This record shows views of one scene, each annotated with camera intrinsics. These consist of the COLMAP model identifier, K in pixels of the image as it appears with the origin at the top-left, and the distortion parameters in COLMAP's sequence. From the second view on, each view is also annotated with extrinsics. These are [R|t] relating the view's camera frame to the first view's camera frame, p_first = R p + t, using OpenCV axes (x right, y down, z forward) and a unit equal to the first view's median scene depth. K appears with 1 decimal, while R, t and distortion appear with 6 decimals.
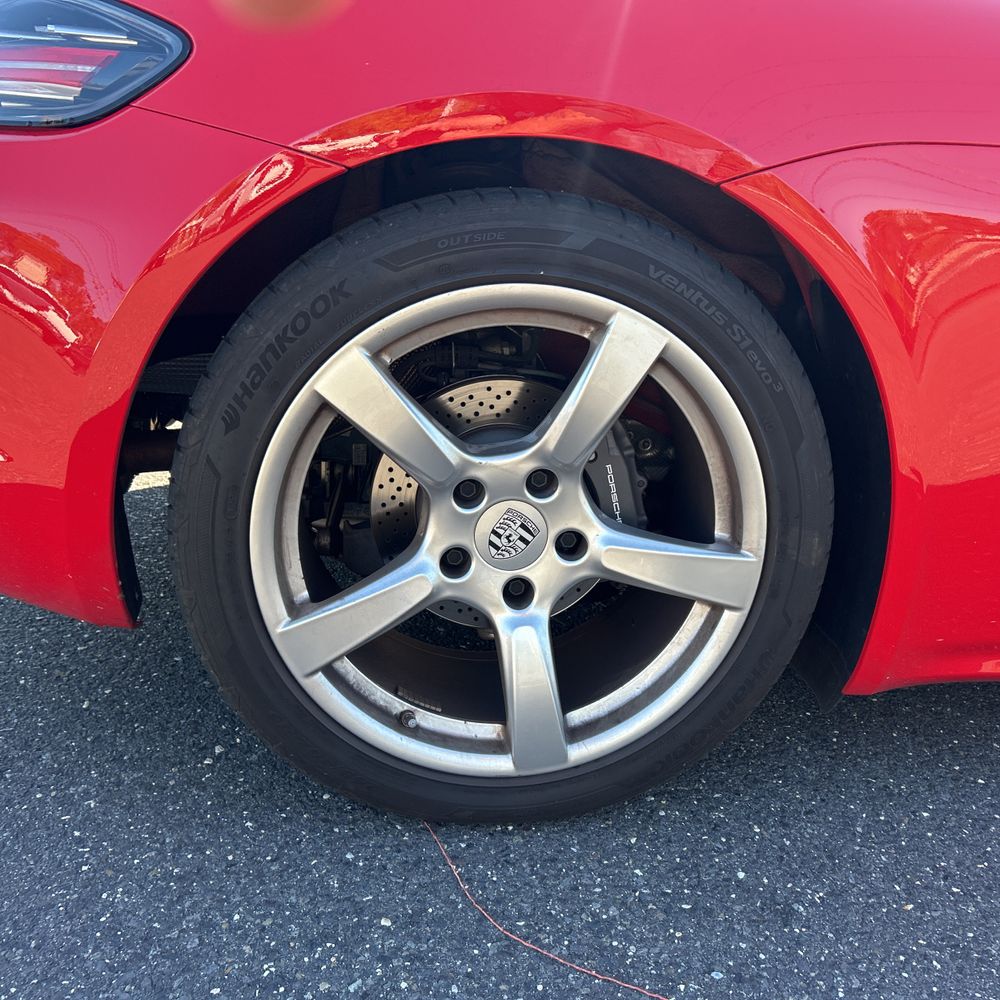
lens RADIAL K [[1006.4, 0, 503.7], [0, 1006.4, 502.2], [0, 0, 1]] dist [0.017556, -0.012286]
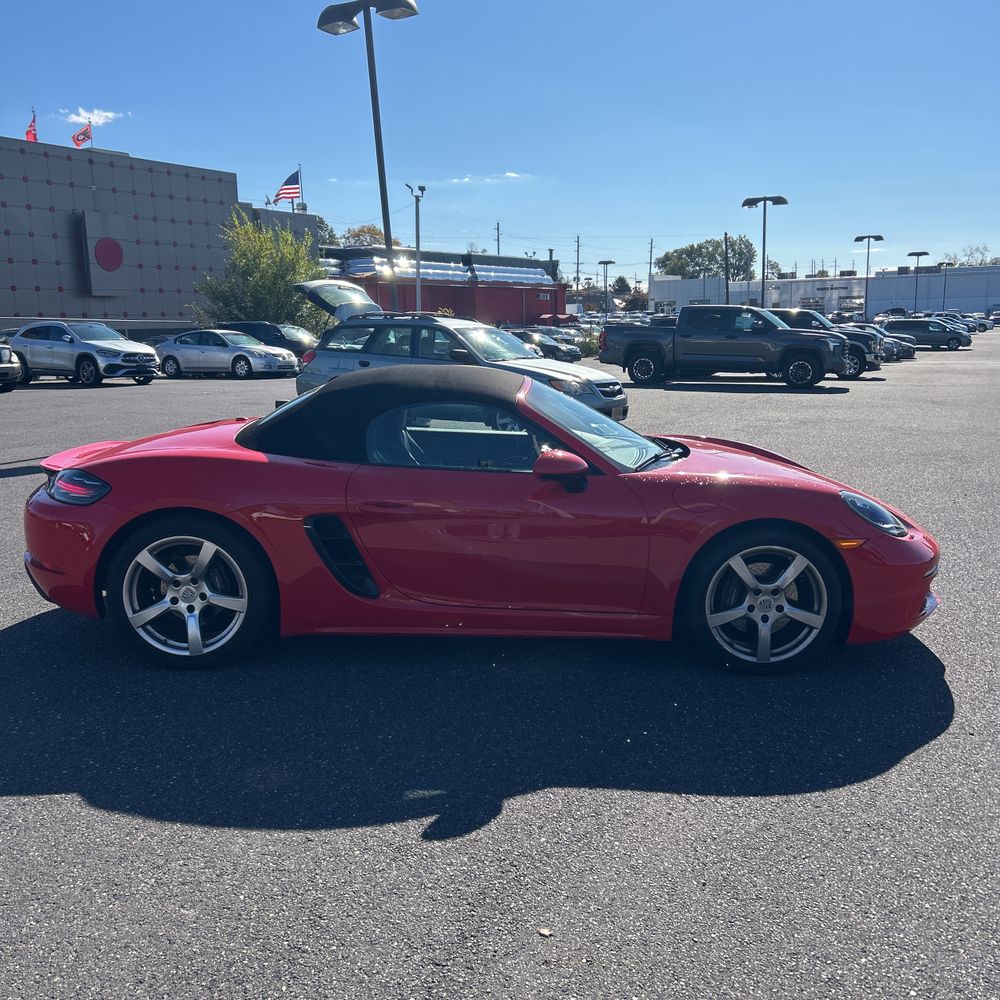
lens RADIAL K [[986.3, 0, 500.0], [0, 986.3, 500.0], [0, 0, 1]] dist [0.111535, -0.272729]
pose [[0.994193, -0.013867, -0.106715, 1.712963], [-0.000685, 0.990827, -0.135135, 0.199683], [0.107610, 0.134424, 0.985064, -2.913415]]
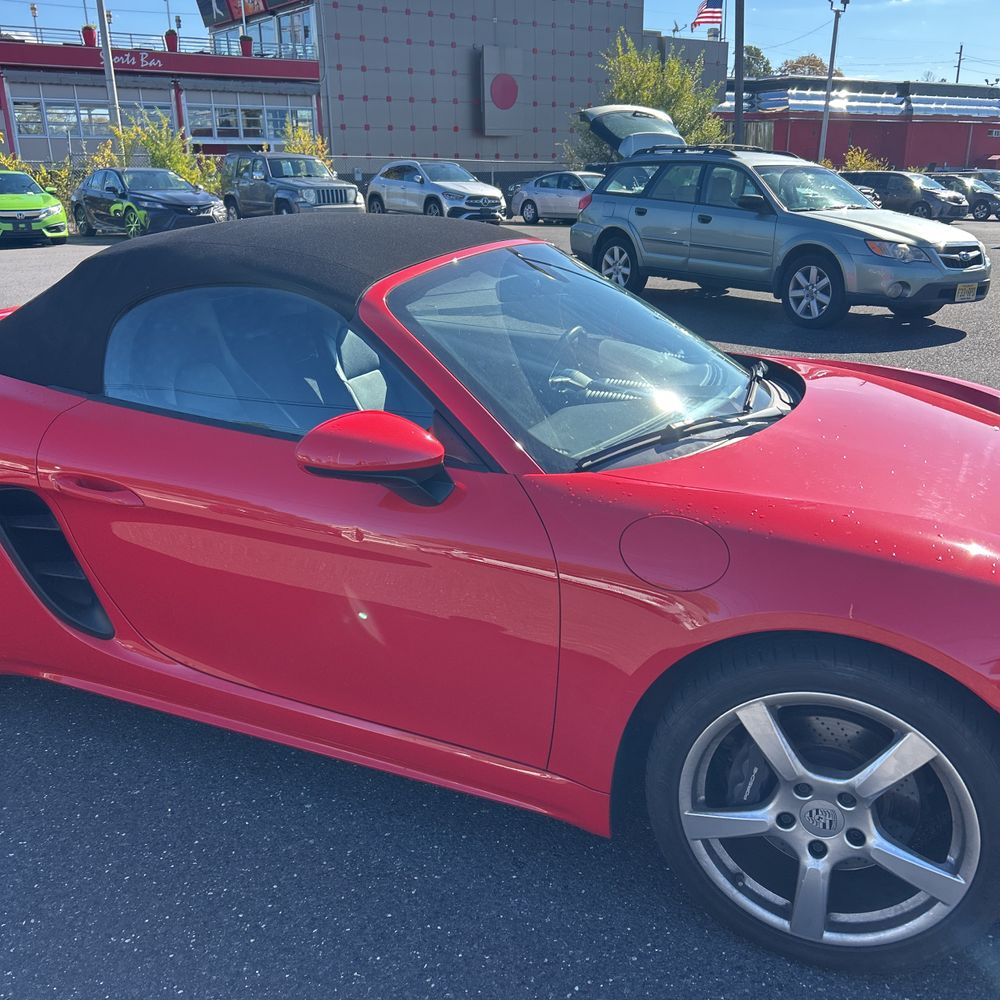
lens RADIAL K [[1006.4, 0, 503.7], [0, 1006.4, 502.2], [0, 0, 1]] dist [0.017556, -0.012286]
pose [[0.877211, 0.126793, -0.463060, 2.608809], [-0.125711, 0.991506, 0.033346, -0.459462], [0.463355, 0.028961, 0.885699, -0.549708]]
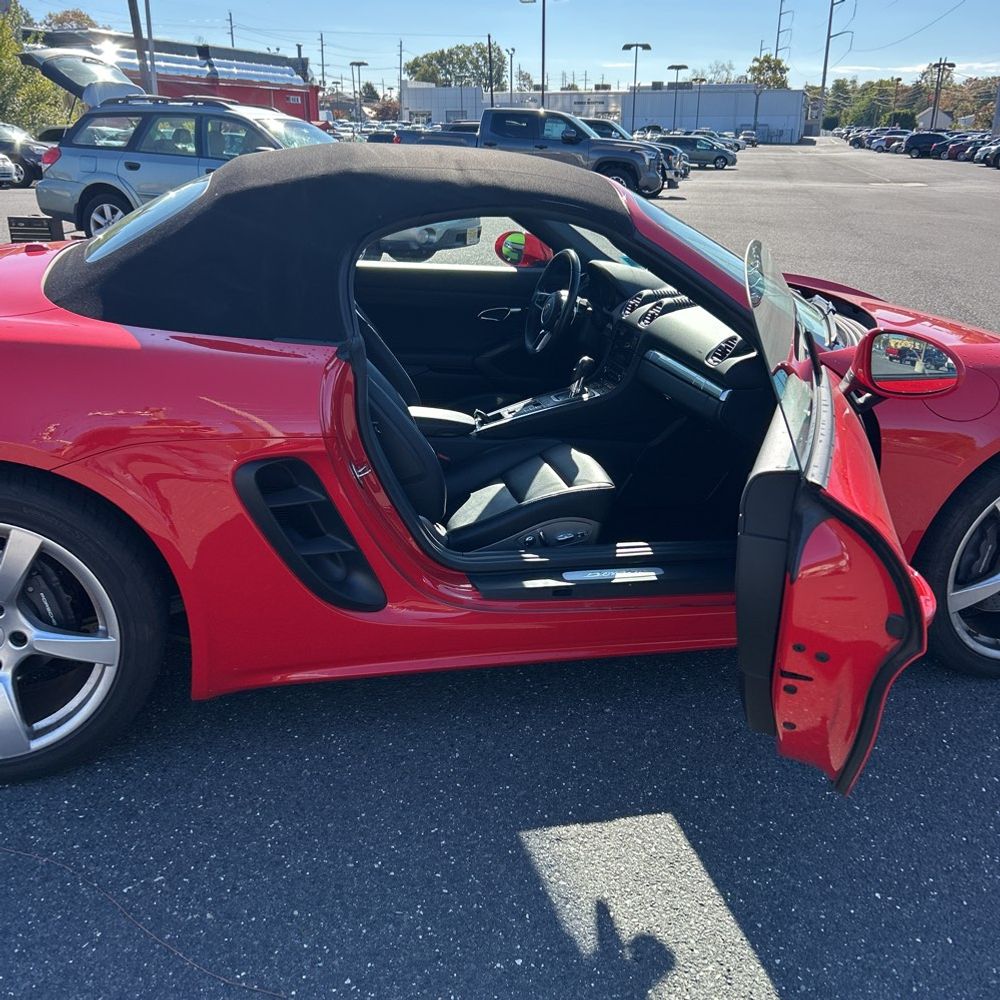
lens RADIAL K [[1001.5, 0, 487.6], [0, 1001.5, 510.5], [0, 0, 1]] dist [0.004556, 0.015518]
pose [[0.992014, -0.054198, 0.113892, 0.761450], [0.048555, 0.997479, 0.051749, -0.260377], [-0.116409, -0.045806, 0.992144, -1.007045]]
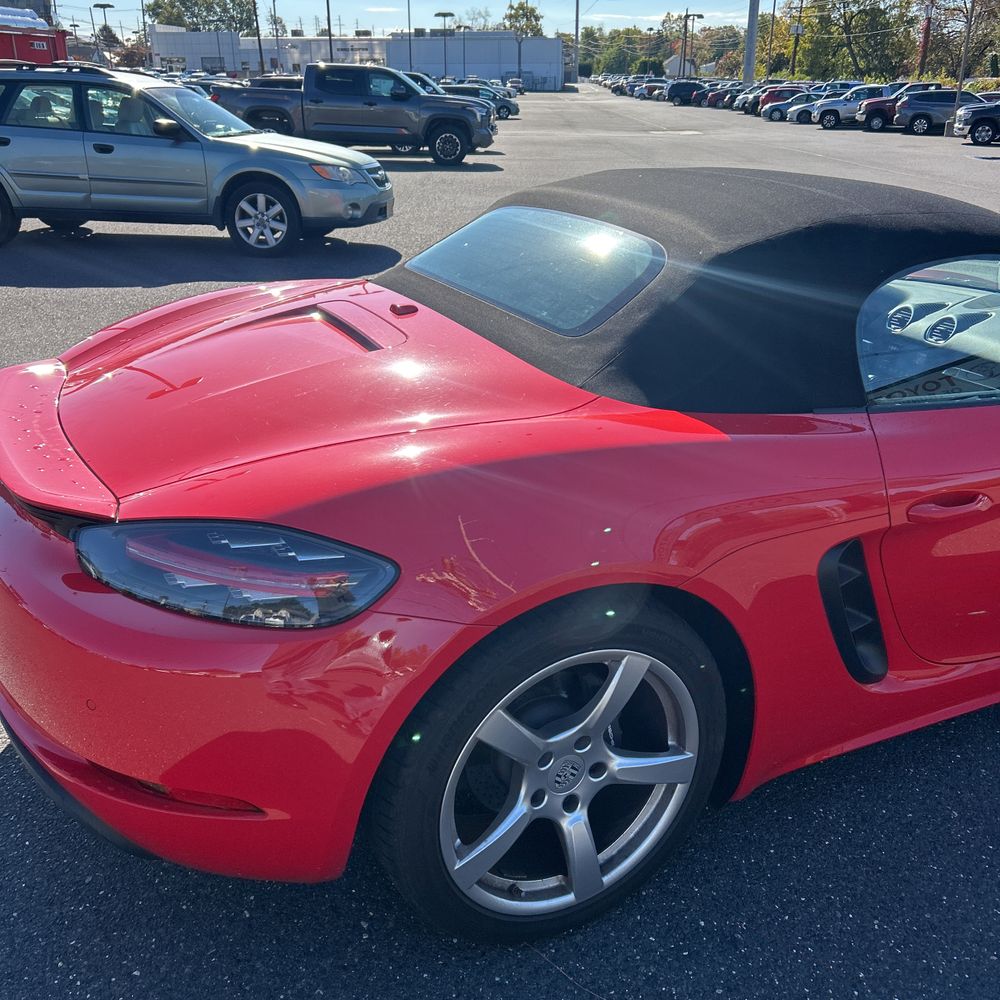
lens RADIAL K [[1001.0, 0, 496.7], [0, 1001.0, 492.3], [0, 0, 1]] dist [0.014717, -0.005488]
pose [[0.936926, -0.145320, 0.317885, -0.575377], [0.119409, 0.987833, 0.099641, -0.623511], [-0.328497, -0.055398, 0.942879, -0.535753]]
